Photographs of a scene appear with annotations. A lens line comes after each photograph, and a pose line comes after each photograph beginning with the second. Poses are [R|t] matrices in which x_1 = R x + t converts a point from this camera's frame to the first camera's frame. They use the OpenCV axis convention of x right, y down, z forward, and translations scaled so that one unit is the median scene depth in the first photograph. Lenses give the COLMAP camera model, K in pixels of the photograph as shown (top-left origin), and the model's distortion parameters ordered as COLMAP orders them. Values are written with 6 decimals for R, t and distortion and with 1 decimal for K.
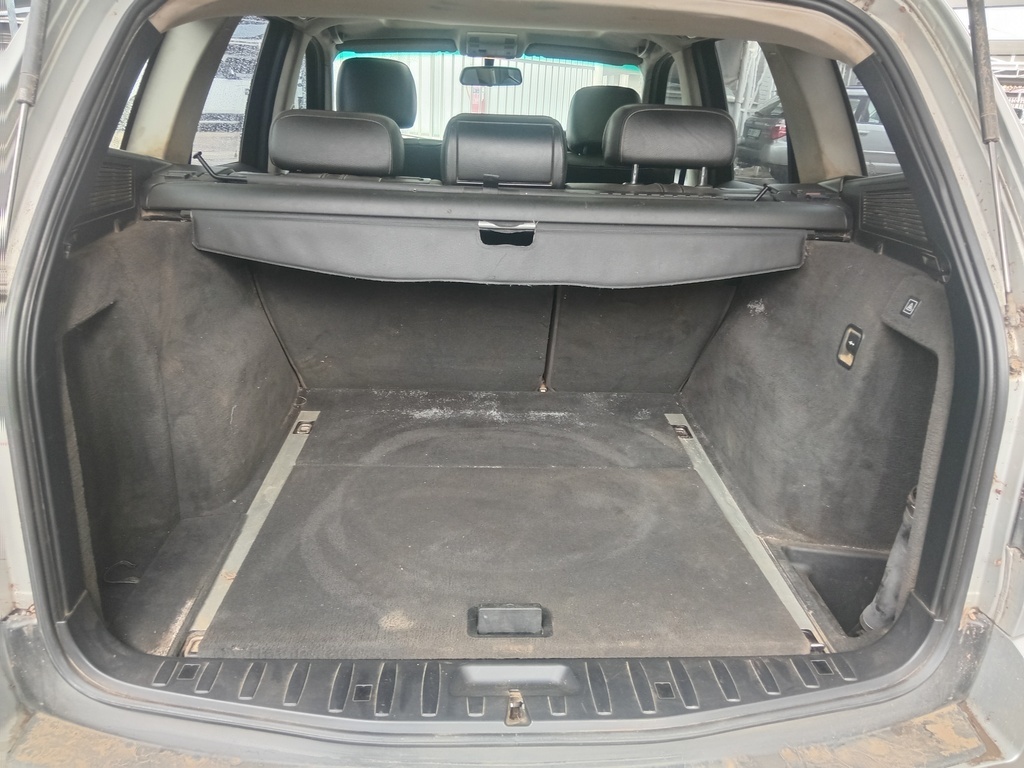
lens RADIAL K [[776.2, 0, 518.8], [0, 776.2, 395.7], [0, 0, 1]] dist [0.095175, -0.157576]
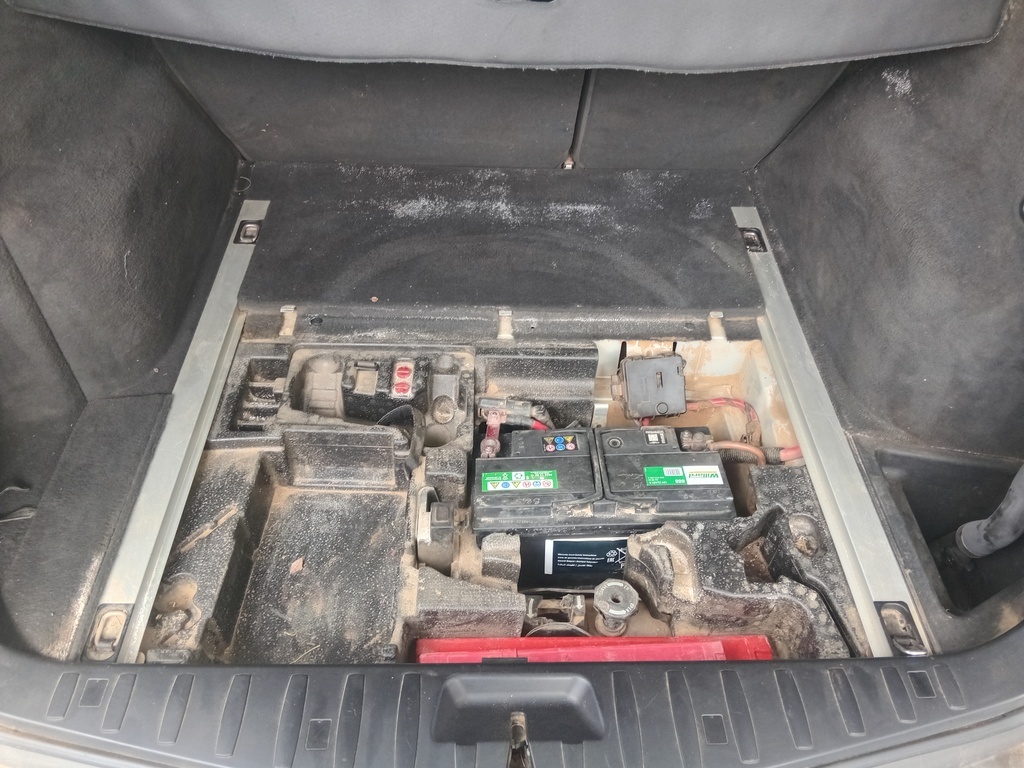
lens RADIAL K [[776.2, 0, 518.8], [0, 776.2, 395.7], [0, 0, 1]] dist [0.095175, -0.157576]
pose [[0.999620, 0.019671, -0.019336, 0.002535], [-0.009537, 0.904261, 0.426874, -0.147520], [0.025882, -0.426527, 0.904104, 0.268965]]
